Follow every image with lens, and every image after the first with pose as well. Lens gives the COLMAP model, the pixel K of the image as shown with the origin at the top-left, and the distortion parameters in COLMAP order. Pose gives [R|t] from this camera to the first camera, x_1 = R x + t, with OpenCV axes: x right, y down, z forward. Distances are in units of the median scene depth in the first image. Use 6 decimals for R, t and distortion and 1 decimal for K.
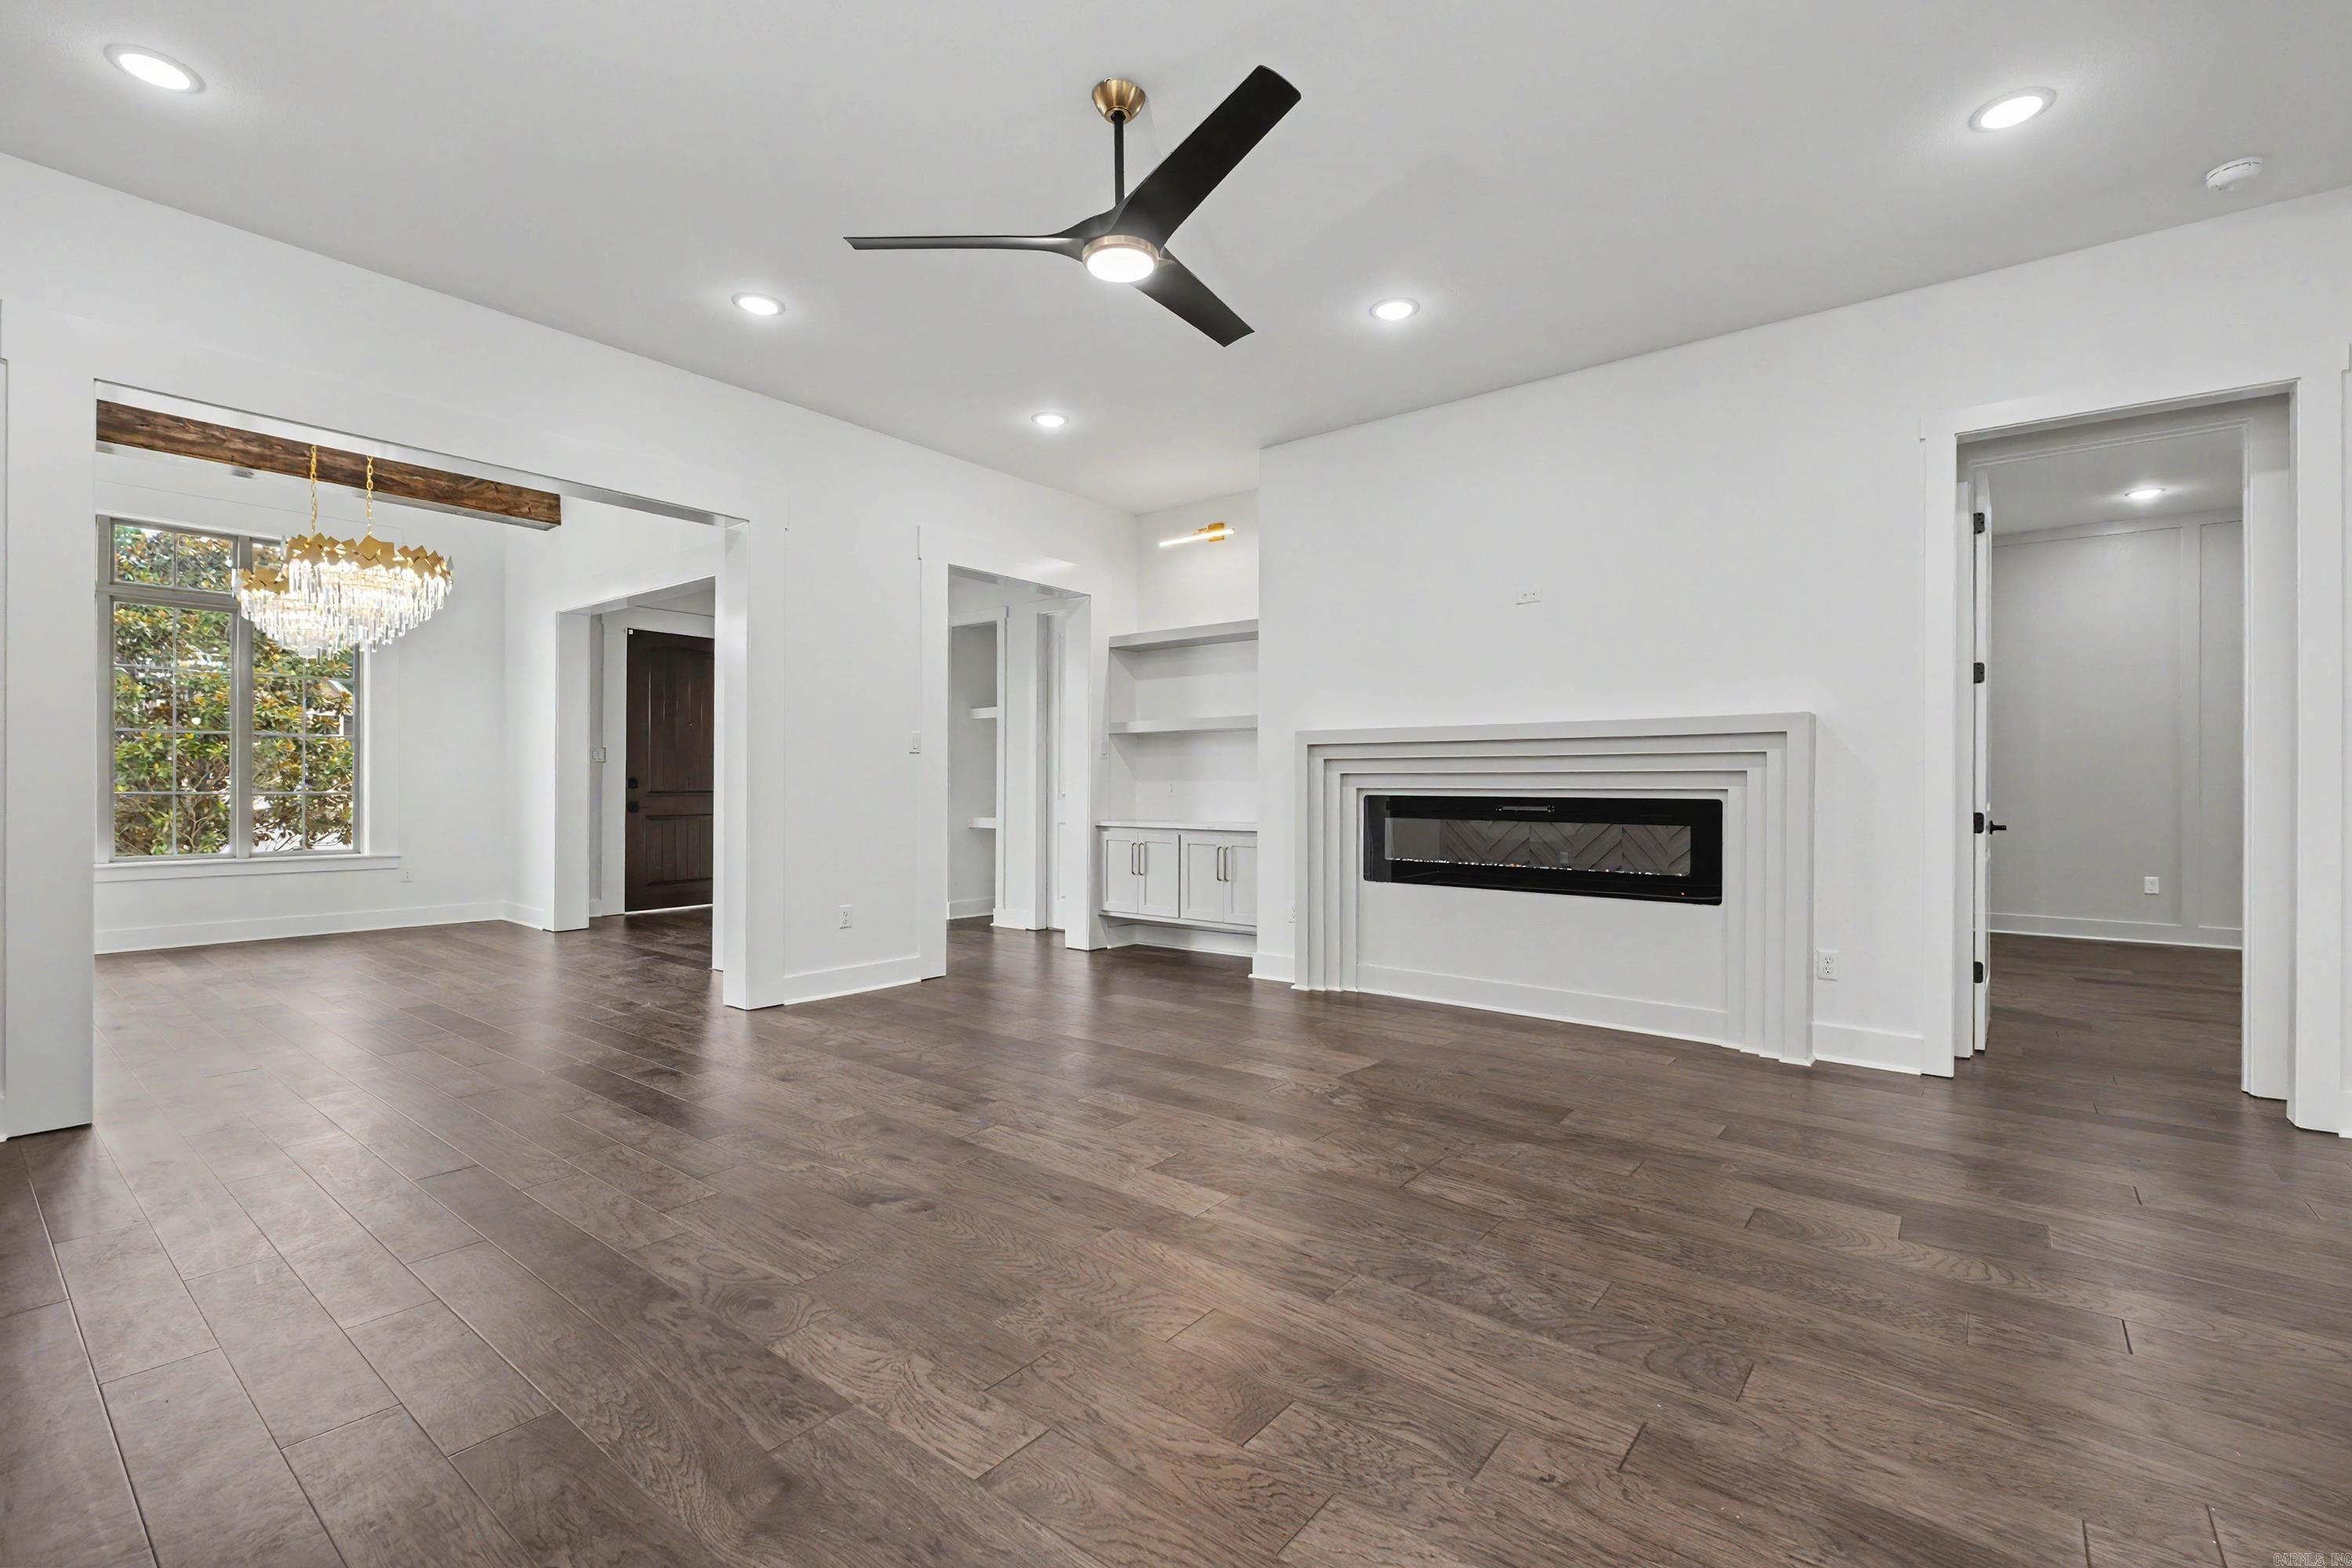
lens RADIAL K [[1026.7, 0, 1177.6], [0, 1026.7, 784.8], [0, 0, 1]] dist [0.002277, -0.003399]
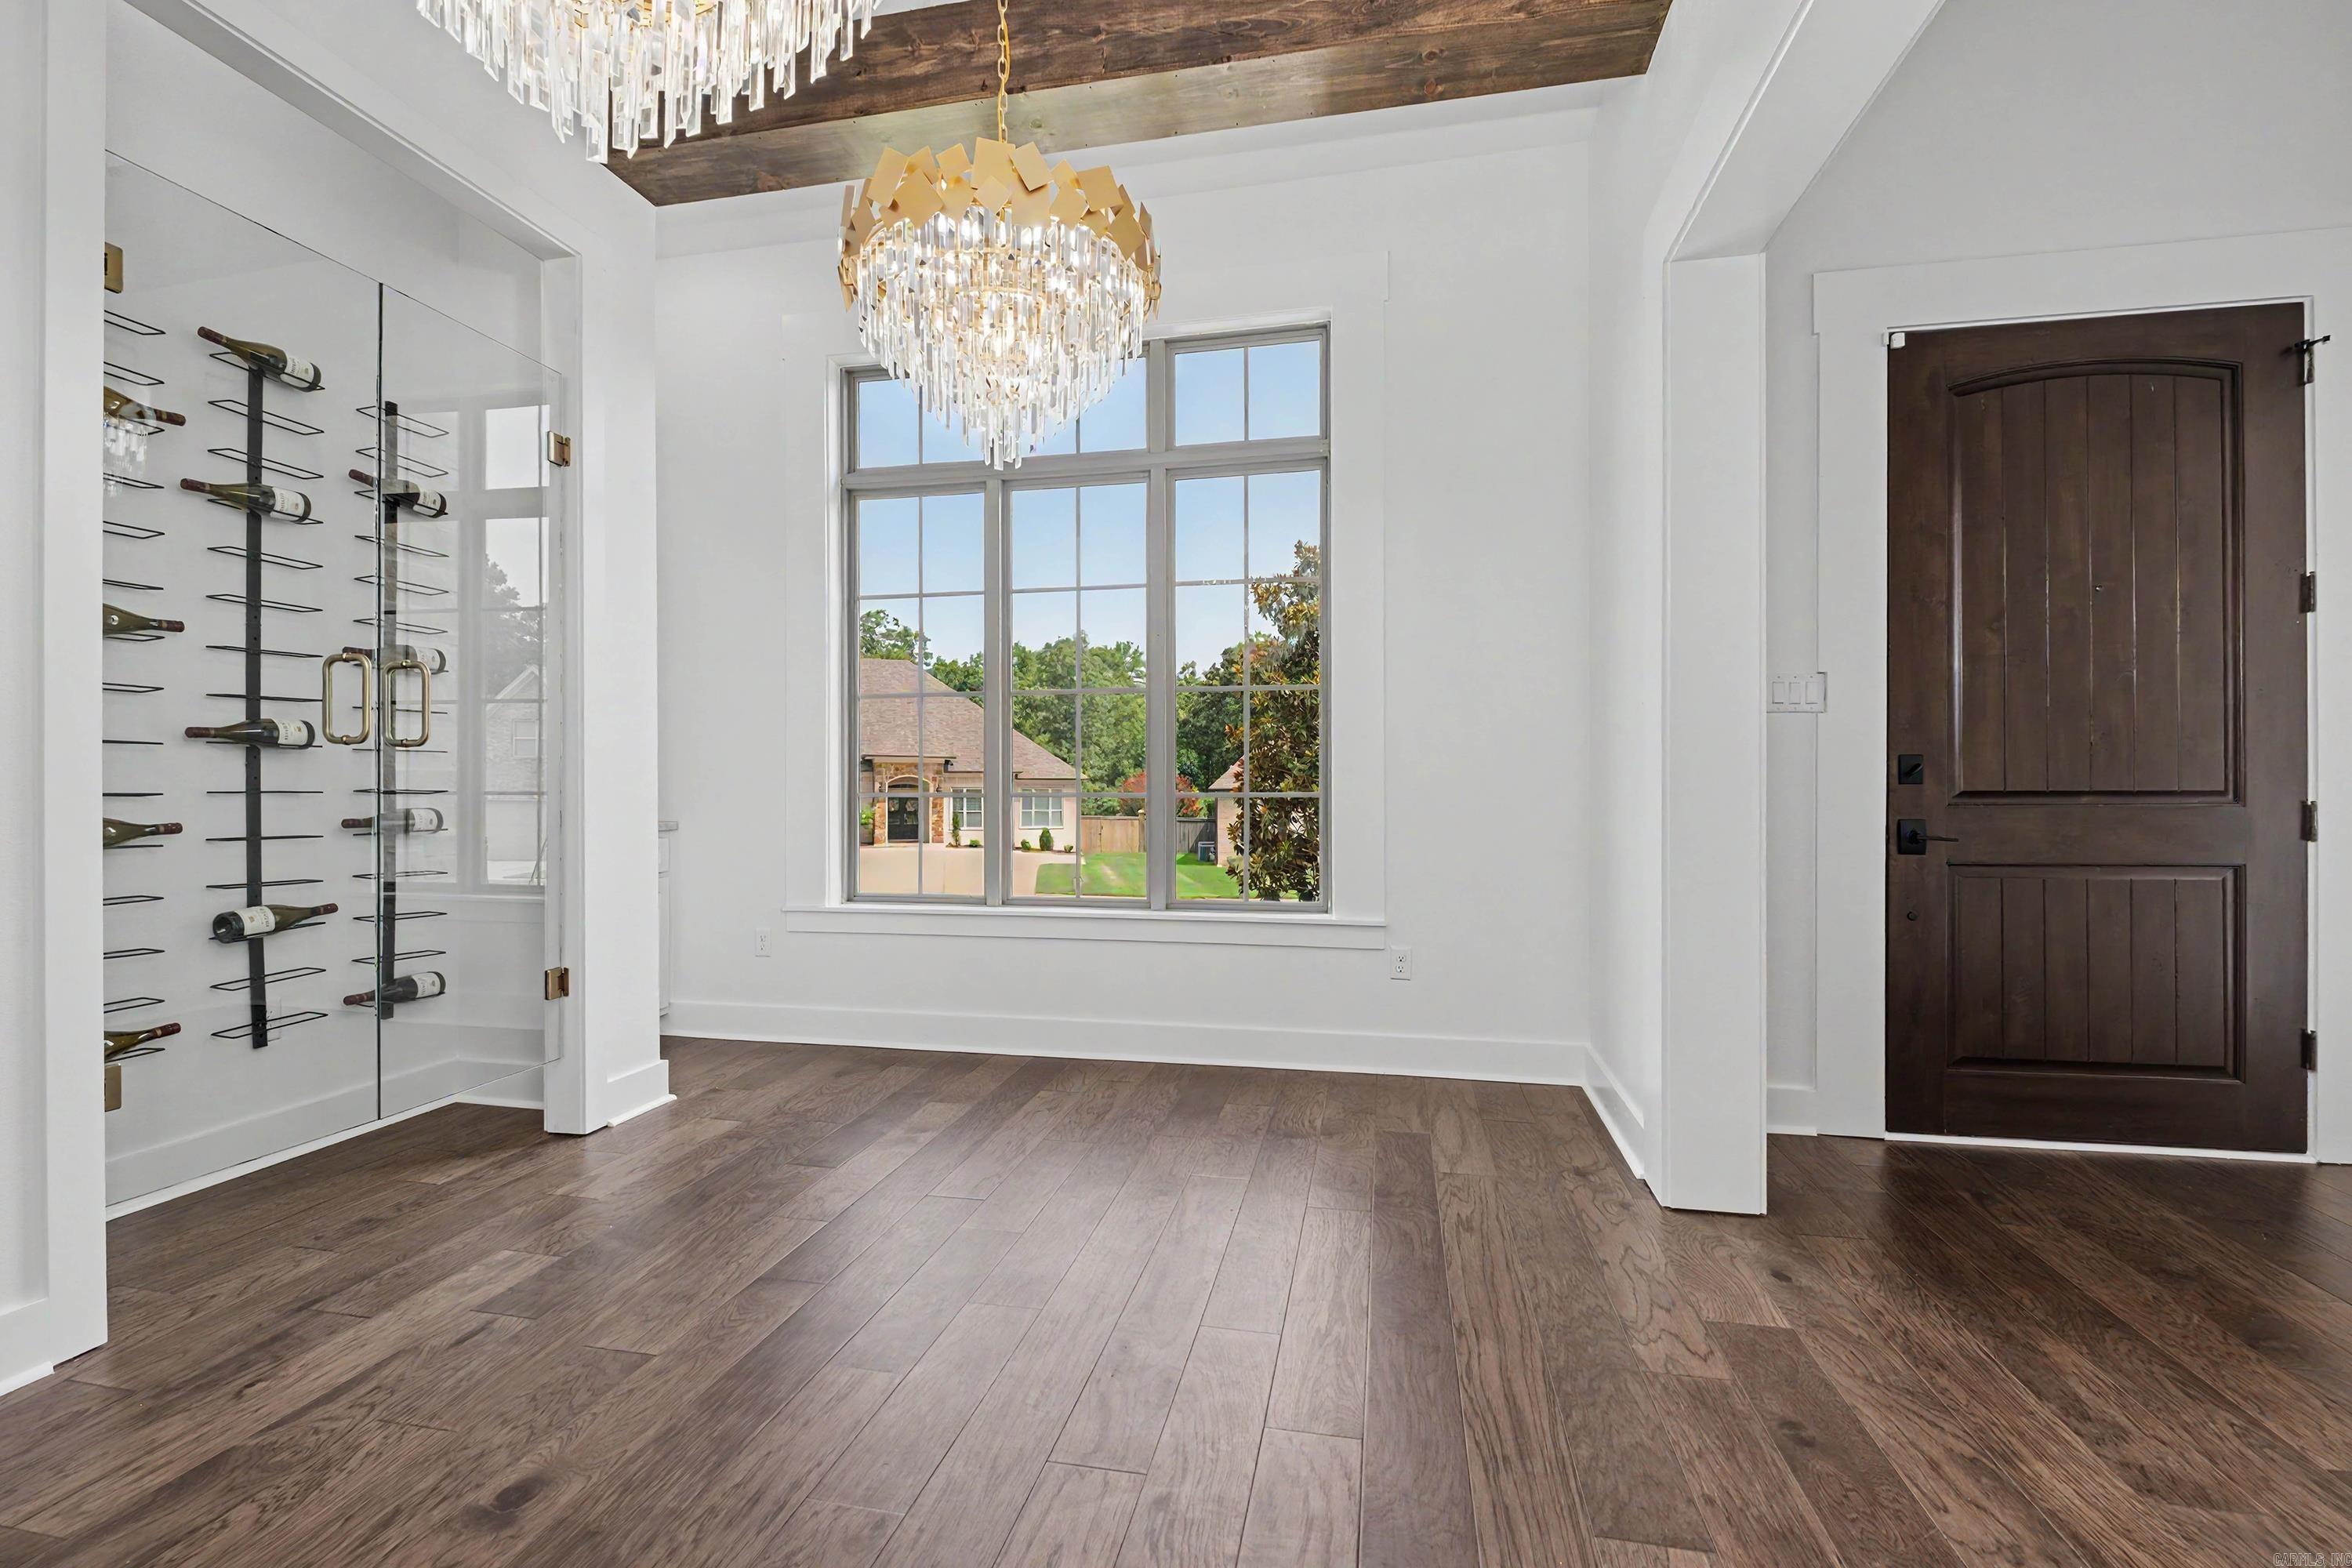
lens RADIAL K [[1026.7, 0, 1176.3], [0, 1026.7, 783.3], [0, 0, 1]] dist [0.002277, -0.003399]
pose [[0.454328, -0.004059, -0.890825, -0.631538], [0.005151, 0.999985, -0.001930, 0.003442], [0.890820, -0.003711, 0.454342, 1.177201]]
